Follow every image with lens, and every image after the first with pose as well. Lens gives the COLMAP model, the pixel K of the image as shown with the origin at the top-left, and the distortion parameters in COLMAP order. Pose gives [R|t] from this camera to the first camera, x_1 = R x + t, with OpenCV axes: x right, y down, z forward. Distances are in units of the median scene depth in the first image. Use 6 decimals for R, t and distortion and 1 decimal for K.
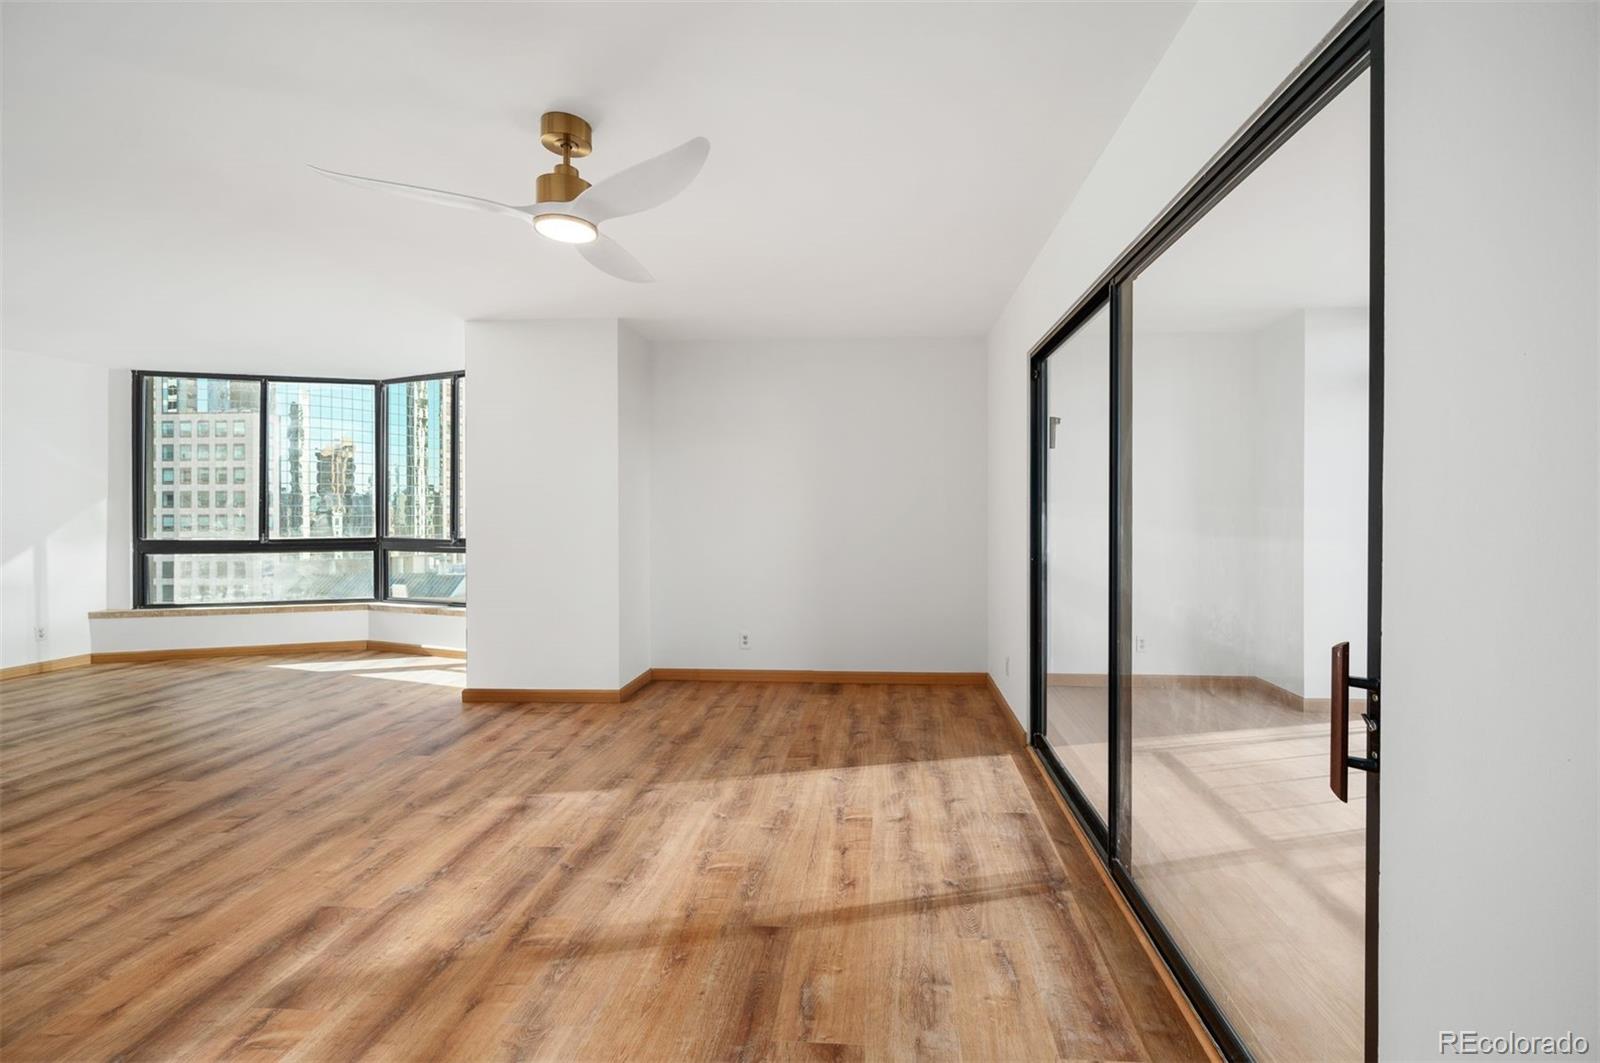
lens RADIAL K [[665.6, 0, 838.8], [0, 665.6, 507.9], [0, 0, 1]] dist [-0.000186, -0.000089]
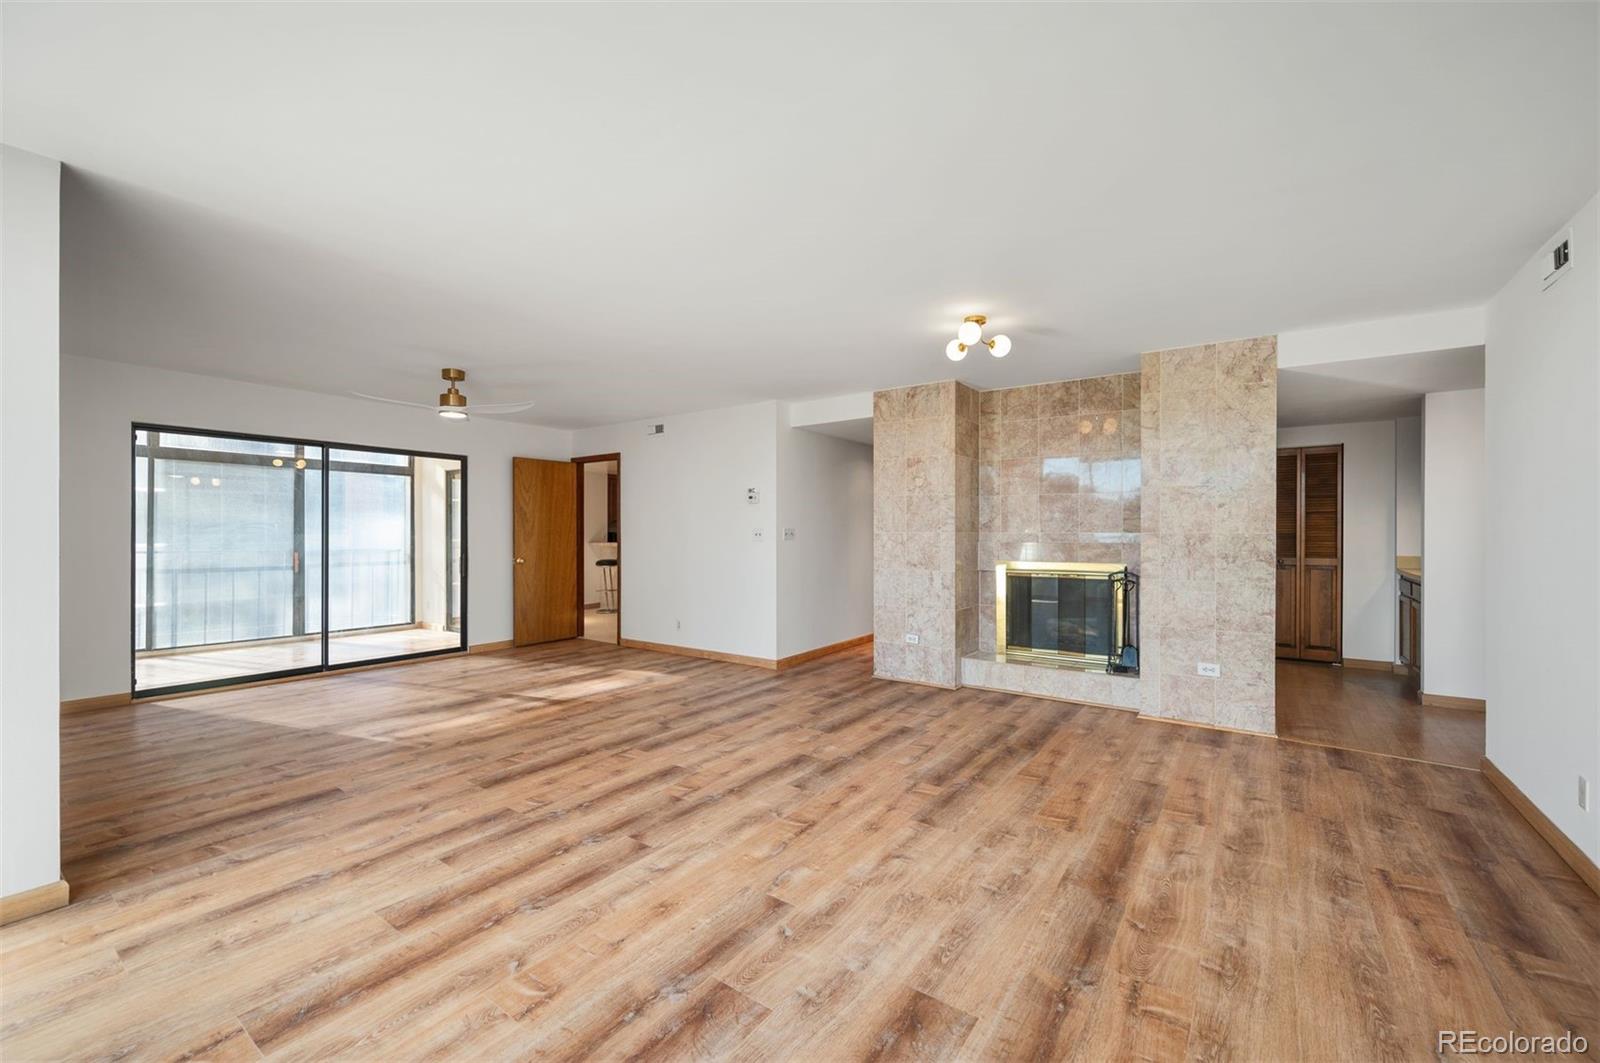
lens RADIAL K [[645.7, 0, 812.3], [0, 645.7, 534.8], [0, 0, 1]] dist [0.000184, 0.000083]
pose [[-0.857435, 0.000695, 0.514592, -1.935676], [-0.000388, 0.999998, -0.001997, 0.007787], [-0.514592, -0.001912, -0.857433, 1.664724]]
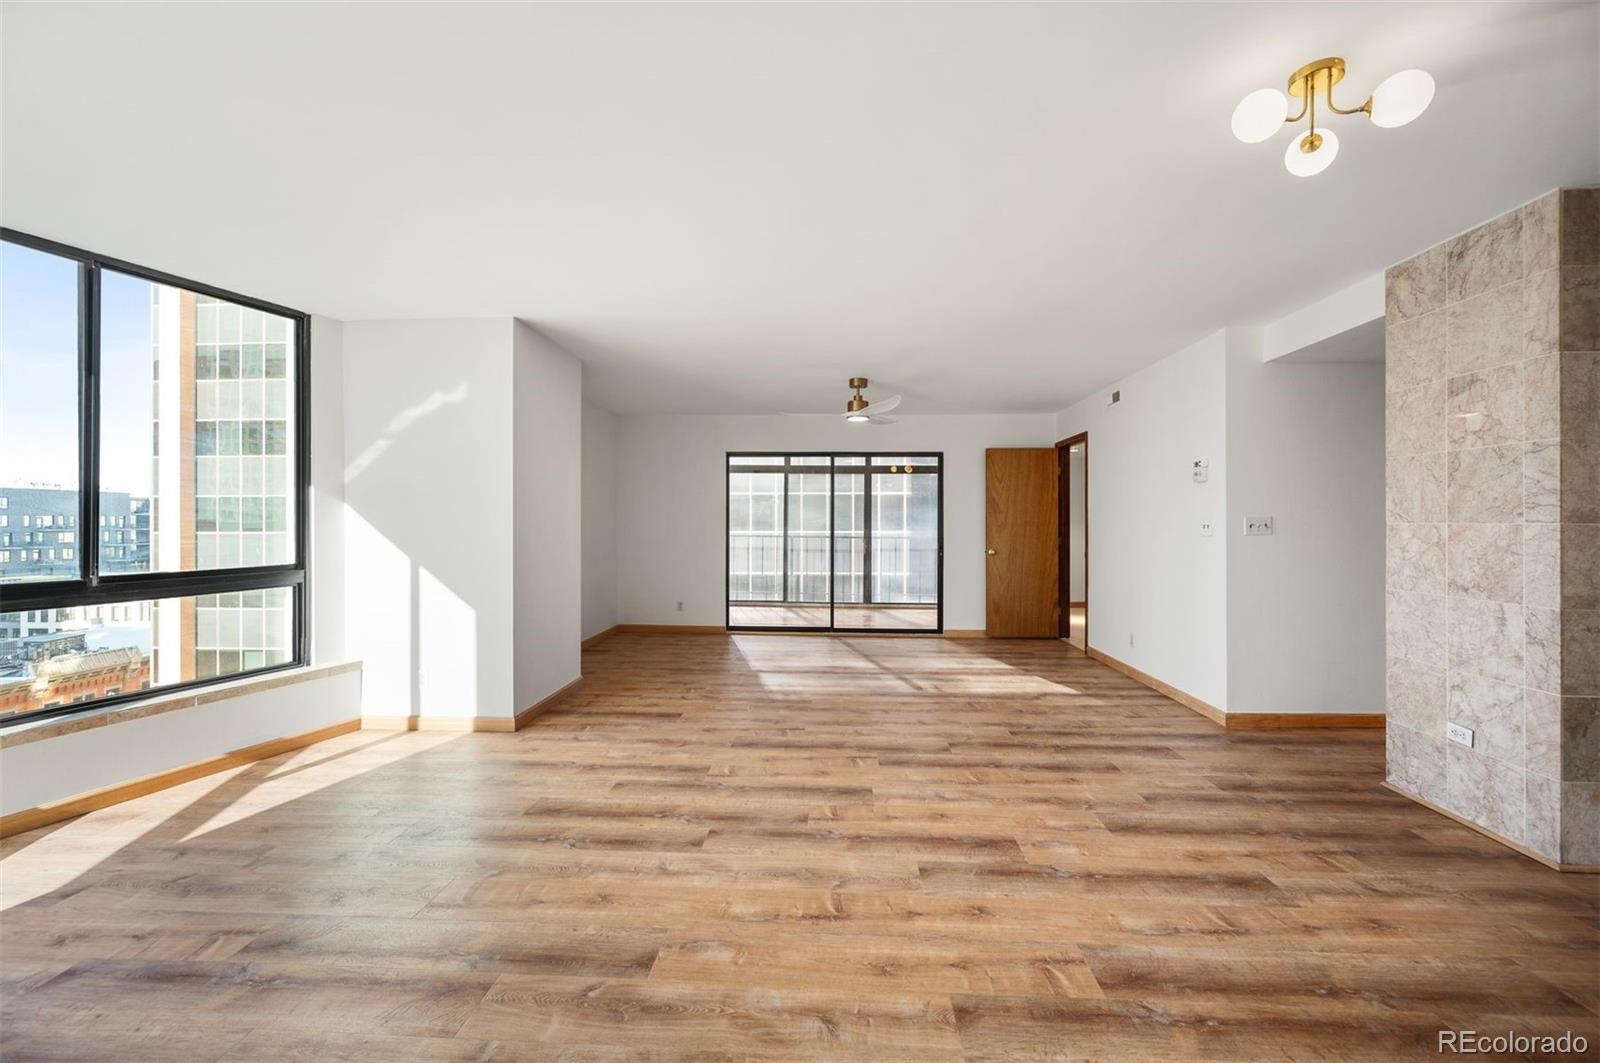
lens RADIAL K [[645.2, 0, 804.9], [0, 645.2, 523.7], [0, 0, 1]] dist [0.000145, -0.000060]
pose [[-0.015991, 0.001933, 0.999870, -2.149913], [-0.005732, 0.999982, -0.002025, 0.004269], [-0.999856, -0.005764, -0.015979, 0.902178]]
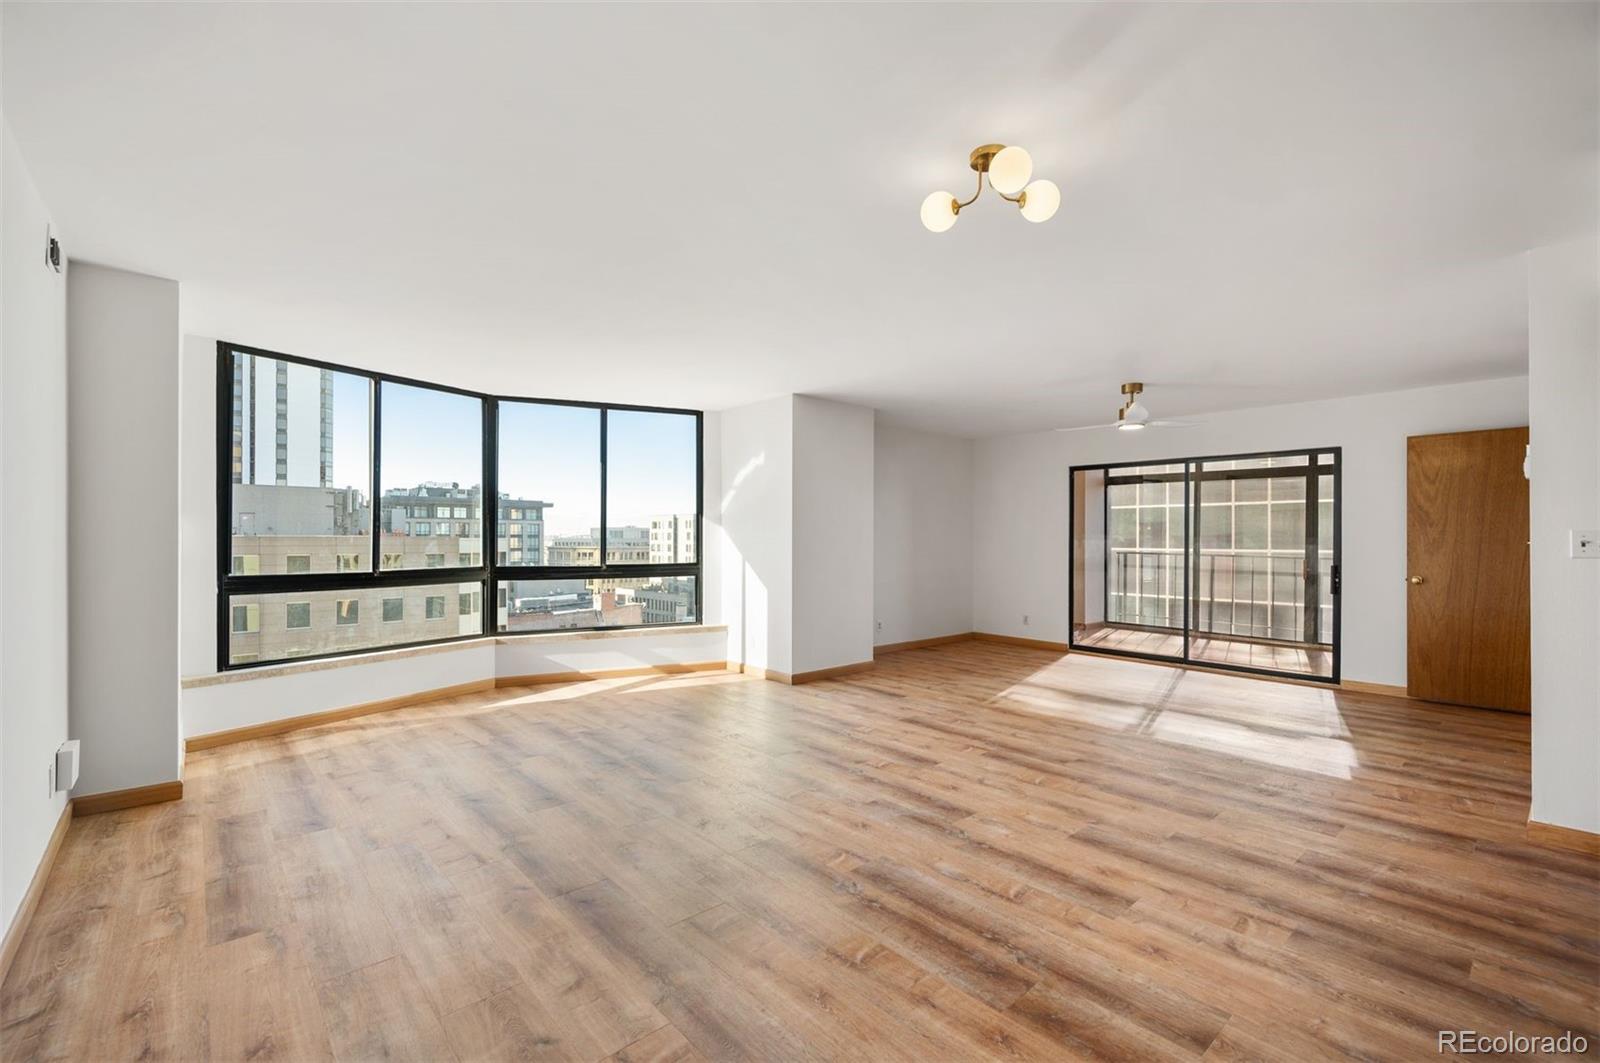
lens RADIAL K [[700.2, 0, 803.4], [0, 700.2, 541.0], [0, 0, 1]] dist [-0.000797, -0.000107]
pose [[0.703343, 0.002126, 0.710847, -2.245009], [-0.008477, 0.999950, 0.005396, 0.000341], [-0.710800, -0.009821, 0.703326, 0.024797]]
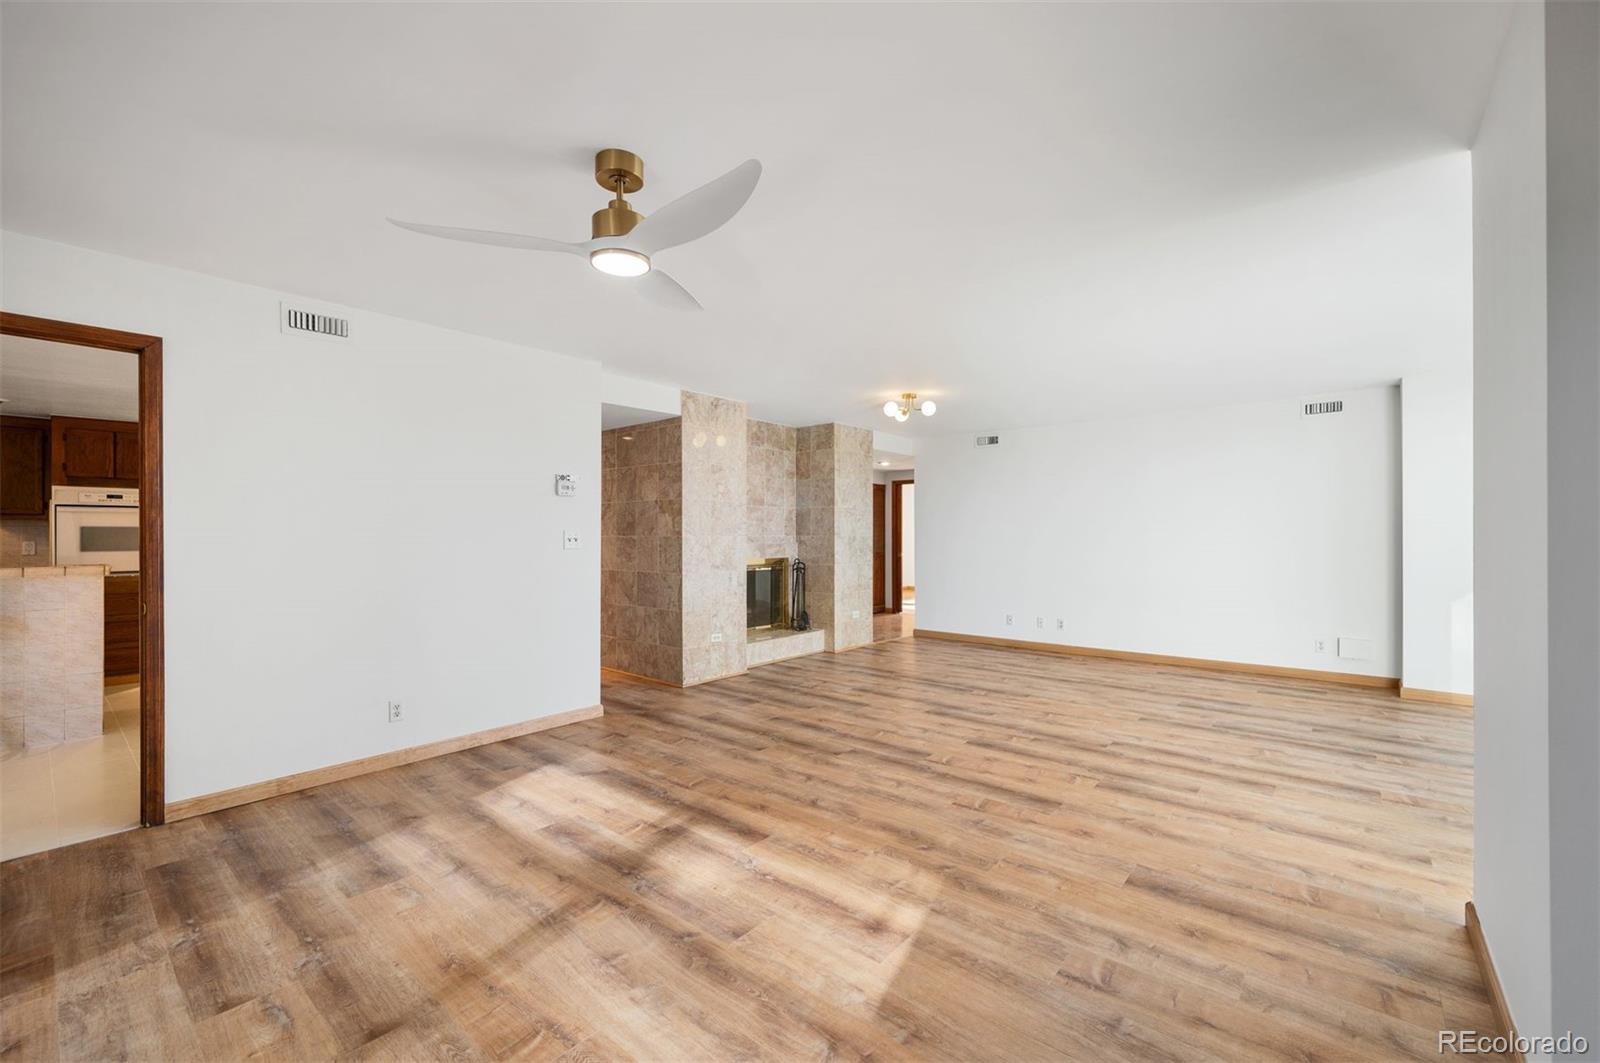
lens RADIAL K [[645.7, 0, 812.3], [0, 645.7, 534.8], [0, 0, 1]] dist [0.000184, 0.000083]
pose [[-0.584485, 0.003729, -0.811396, 0.161959], [0.006947, 0.999976, -0.000409, -0.004209], [0.811375, -0.005876, -0.584497, 1.303930]]
